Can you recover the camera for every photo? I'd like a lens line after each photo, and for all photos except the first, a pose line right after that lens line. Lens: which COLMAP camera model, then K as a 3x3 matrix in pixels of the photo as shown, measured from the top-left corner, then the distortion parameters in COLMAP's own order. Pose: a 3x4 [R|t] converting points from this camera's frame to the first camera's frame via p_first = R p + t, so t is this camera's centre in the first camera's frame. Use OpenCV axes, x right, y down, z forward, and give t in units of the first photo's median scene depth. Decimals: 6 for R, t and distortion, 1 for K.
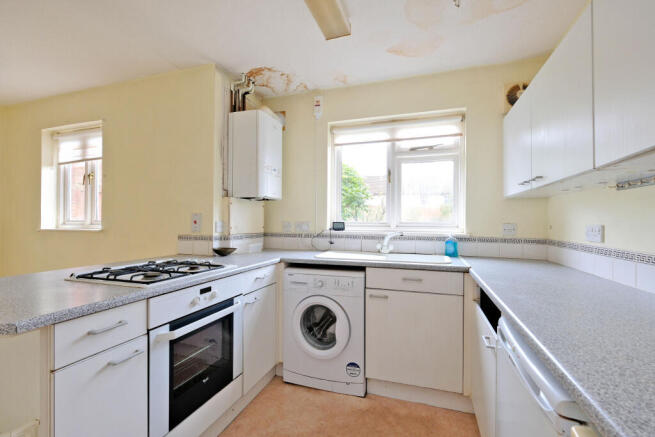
lens RADIAL K [[284.6, 0, 329.4], [0, 284.6, 218.9], [0, 0, 1]] dist [-0.003772, 0.001129]
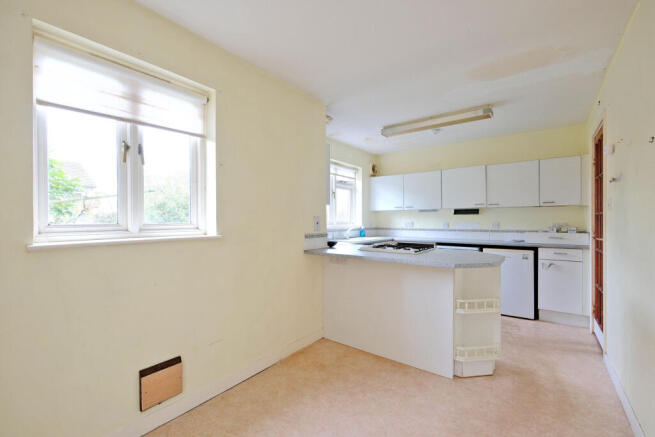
lens RADIAL K [[284.6, 0, 330.6], [0, 284.6, 220.4], [0, 0, 1]] dist [-0.003772, 0.001129]
pose [[0.315618, -0.006863, 0.948862, -1.611397], [-0.005459, 0.999944, 0.009048, -0.012205], [-0.948871, -0.008036, 0.315562, 0.532470]]
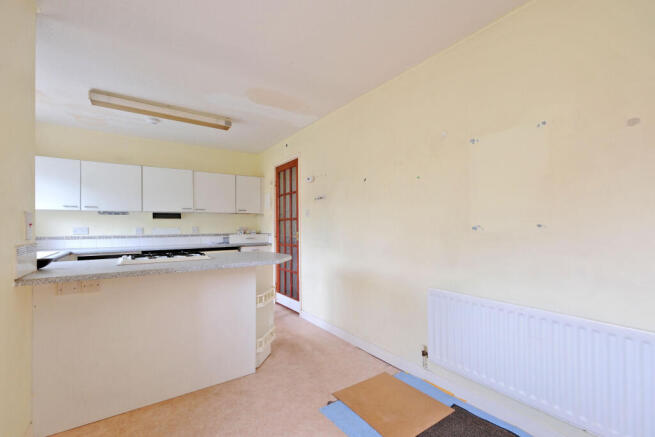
lens RADIAL K [[284.6, 0, 330.2], [0, 284.6, 223.0], [0, 0, 1]] dist [-0.003772, 0.001129]
pose [[-0.805537, 0.008780, 0.592481, -1.398804], [-0.002741, 0.999824, -0.018543, 0.016721], [-0.592540, -0.016562, -0.805371, 1.086696]]
